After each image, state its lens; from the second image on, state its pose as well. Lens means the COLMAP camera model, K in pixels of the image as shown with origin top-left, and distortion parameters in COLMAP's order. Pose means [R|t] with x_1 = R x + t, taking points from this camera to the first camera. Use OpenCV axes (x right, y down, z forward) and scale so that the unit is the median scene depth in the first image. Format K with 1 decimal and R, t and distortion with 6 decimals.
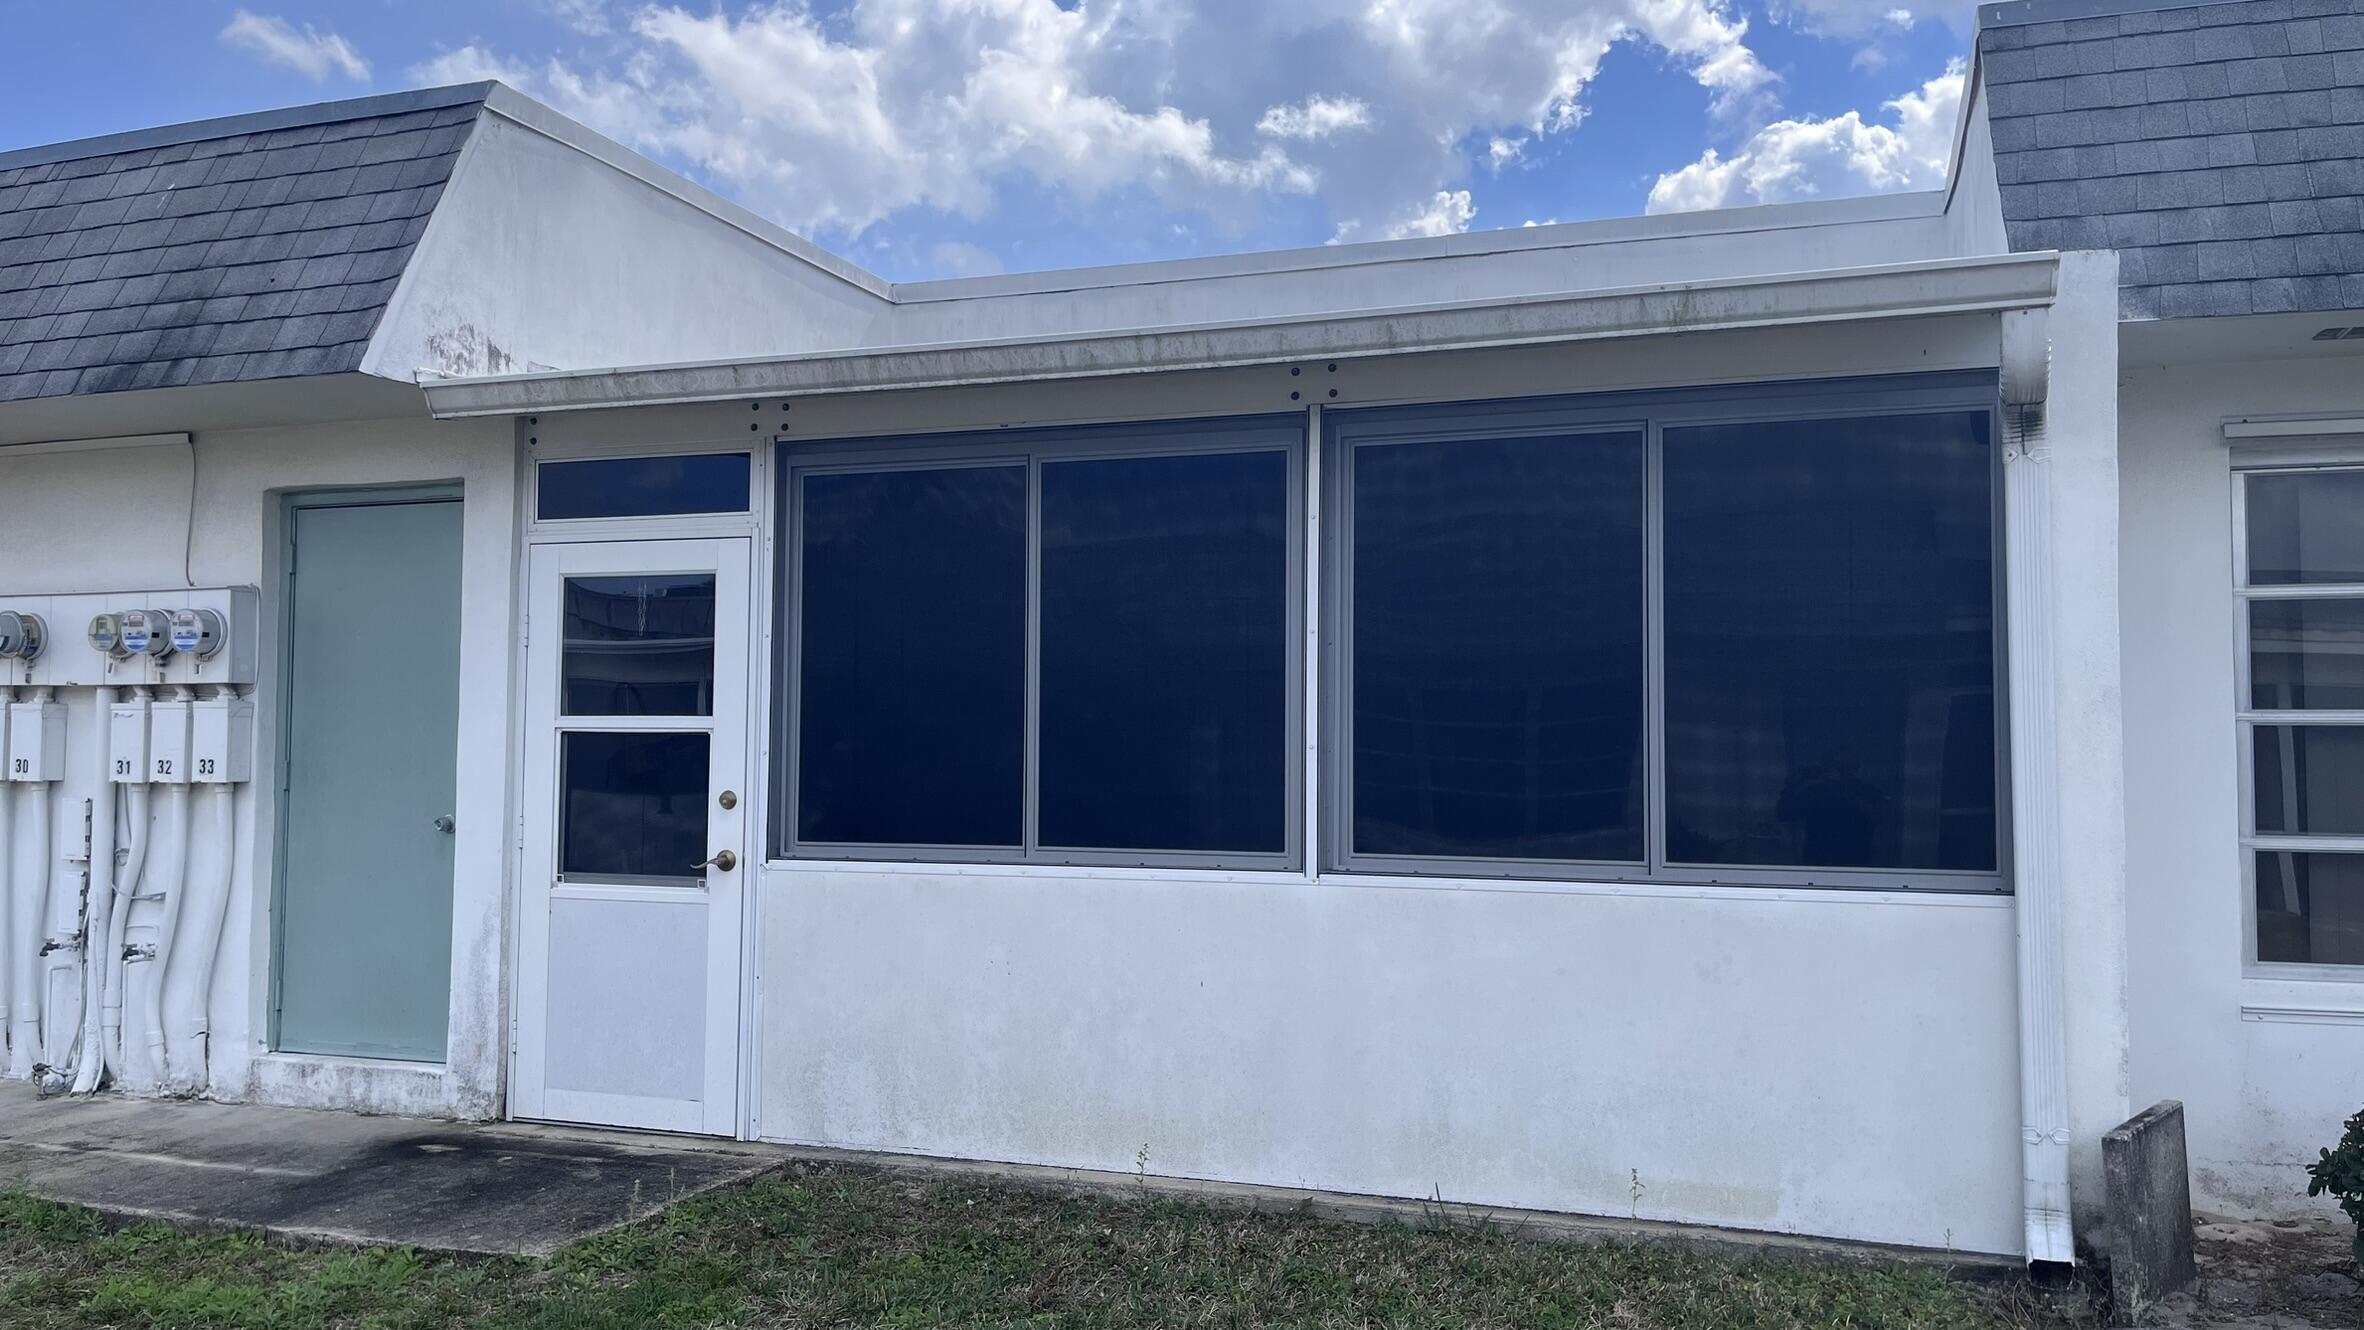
lens RADIAL K [[1818.5, 0, 1185.1], [0, 1818.5, 661.1], [0, 0, 1]] dist [0.019001, -0.029621]
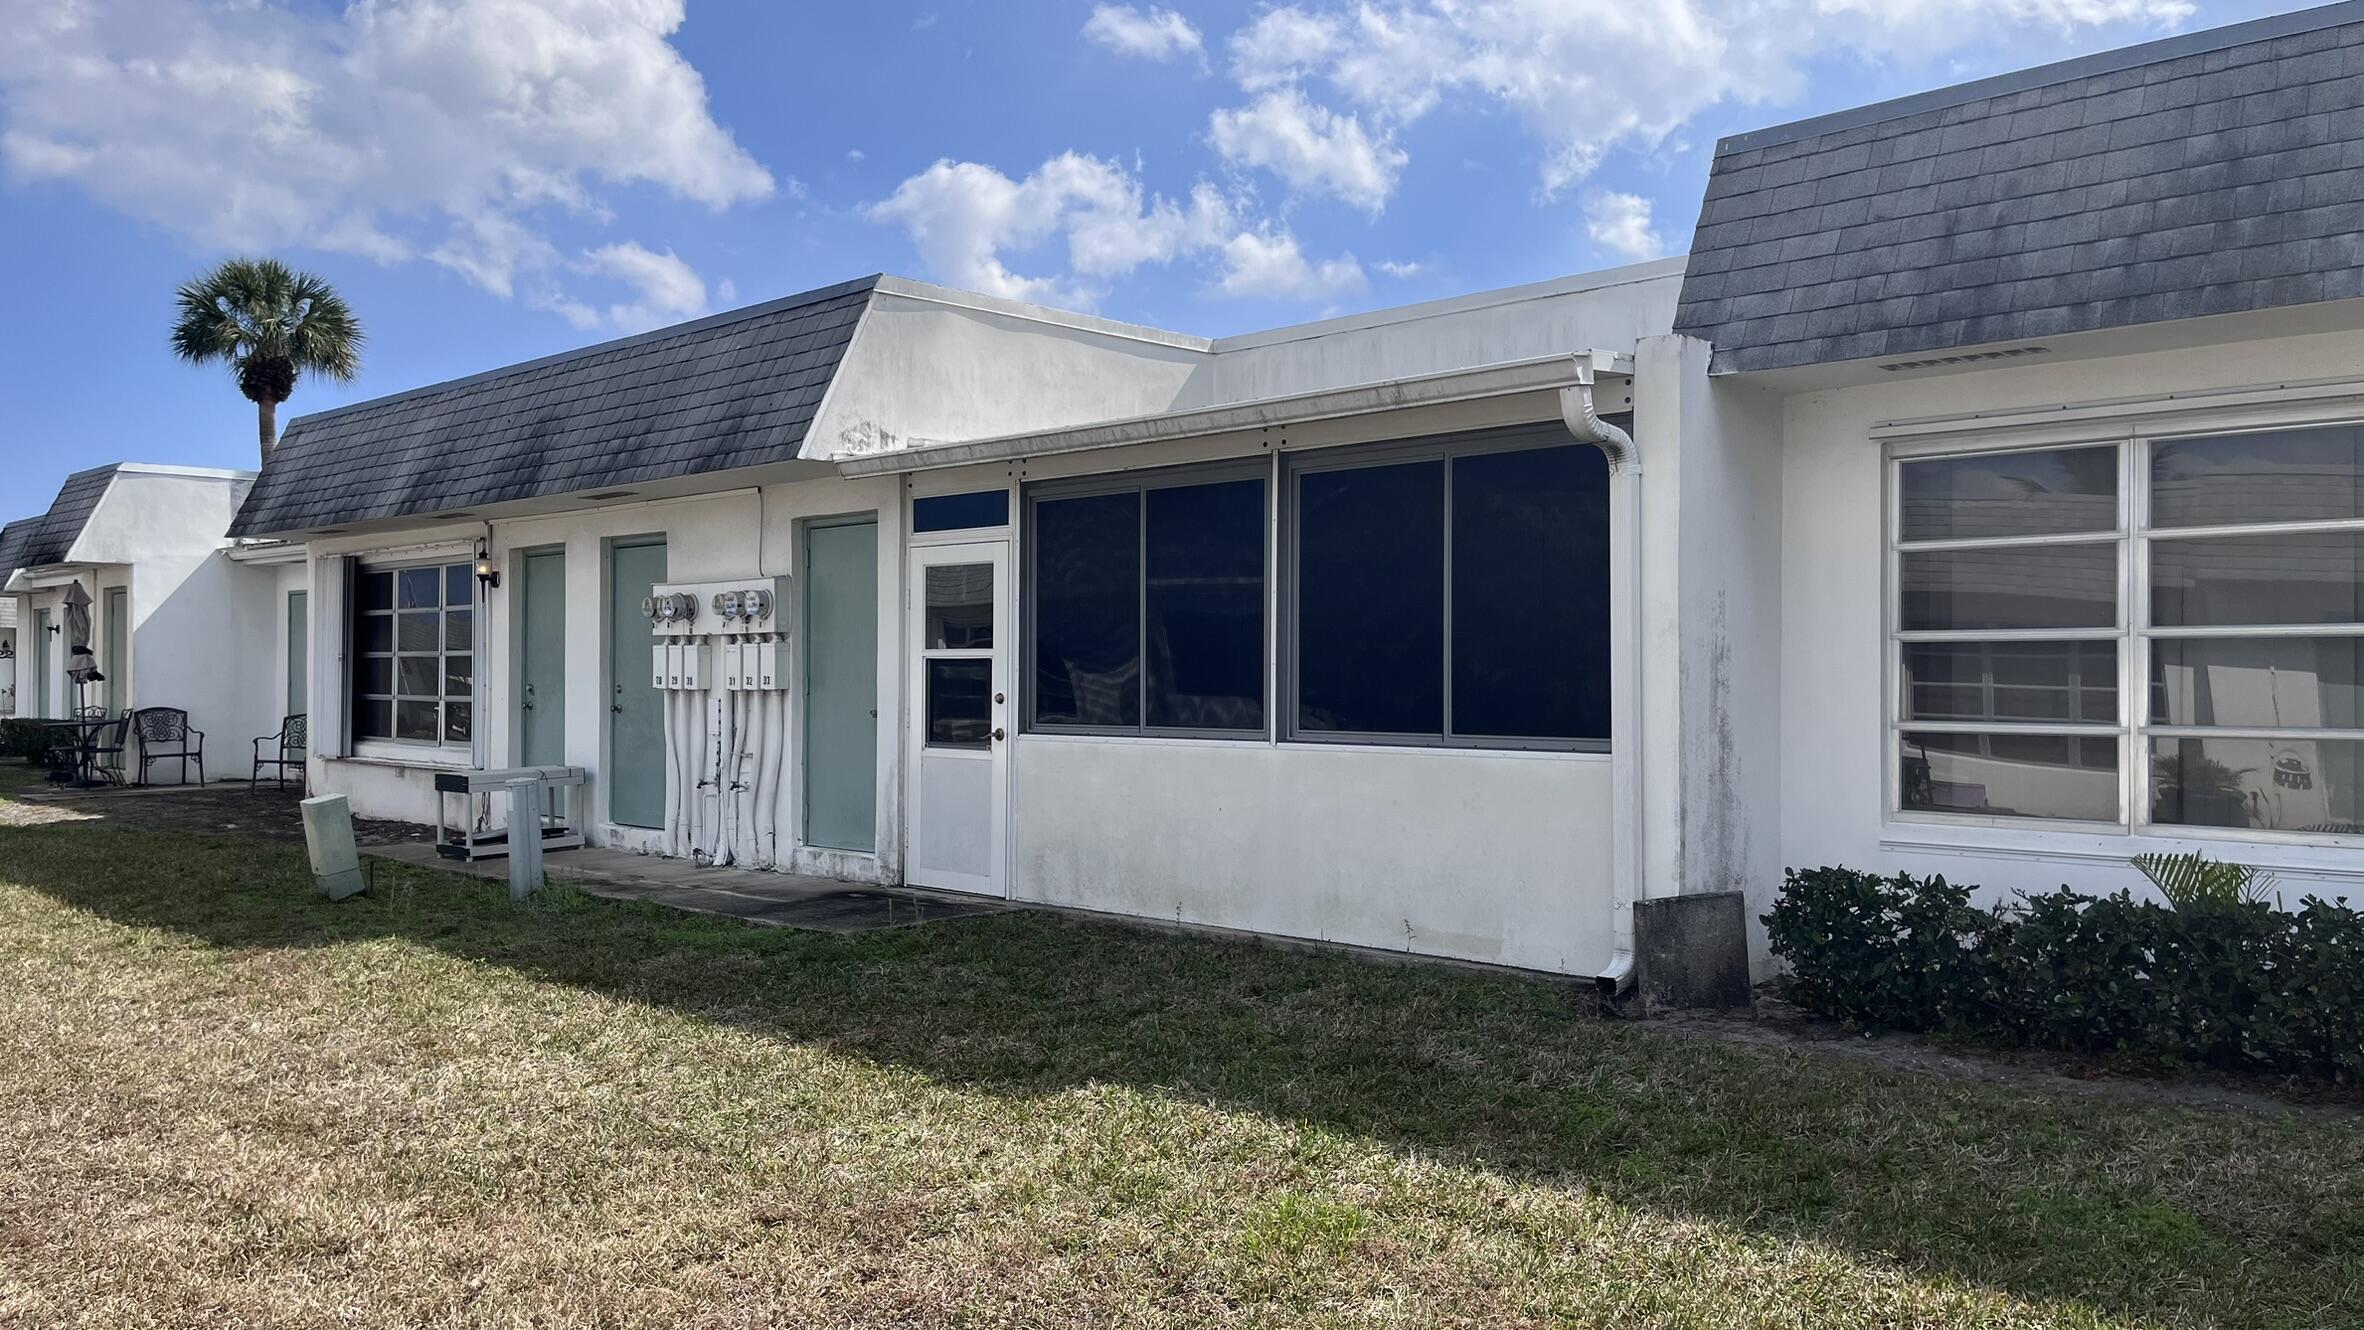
lens RADIAL K [[1818.5, 0, 1183.0], [0, 1818.5, 667.4], [0, 0, 1]] dist [0.019001, -0.029621]
pose [[0.907898, -0.006214, -0.419145, 0.596866], [0.023668, 0.999055, 0.036455, -0.009238], [0.418523, -0.043017, 0.907187, -0.441209]]
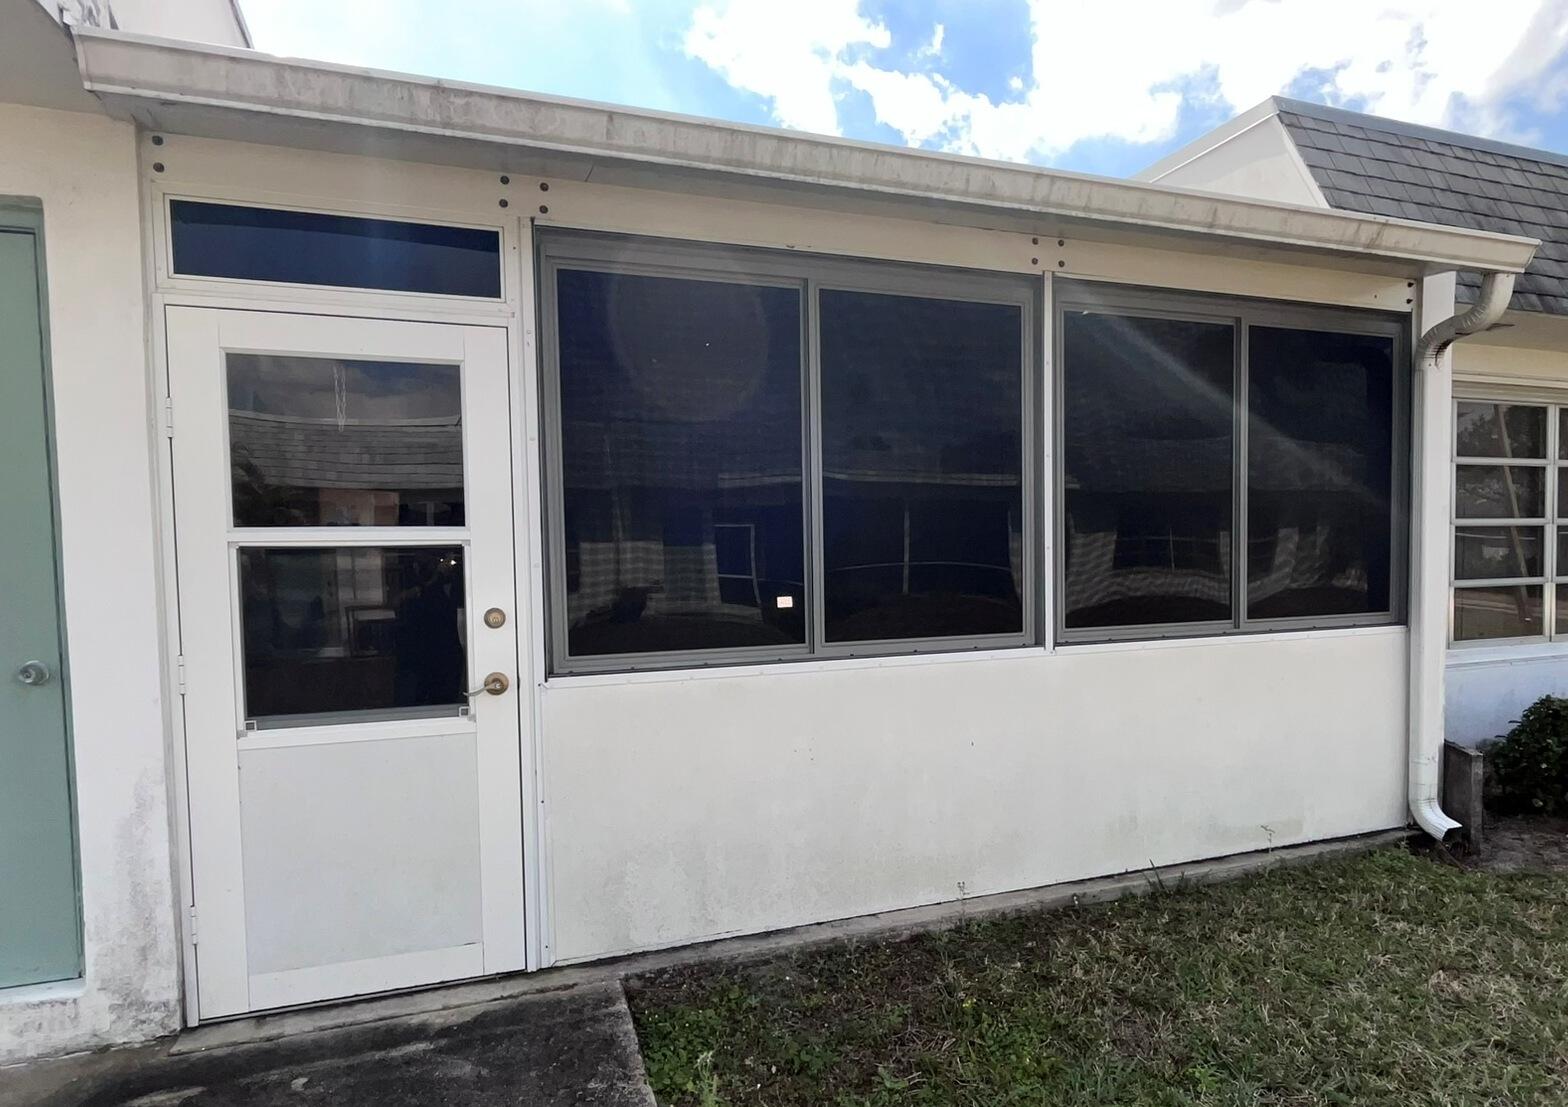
lens RADIAL K [[965.8, 0, 798.2], [0, 965.8, 608.4], [0, 0, 1]] dist [-0.008063, -0.000306]
pose [[0.764494, -0.057106, 0.642096, -0.440407], [-0.011315, 0.994726, 0.101940, 0.019878], [-0.644531, -0.085198, 0.759816, 0.528047]]
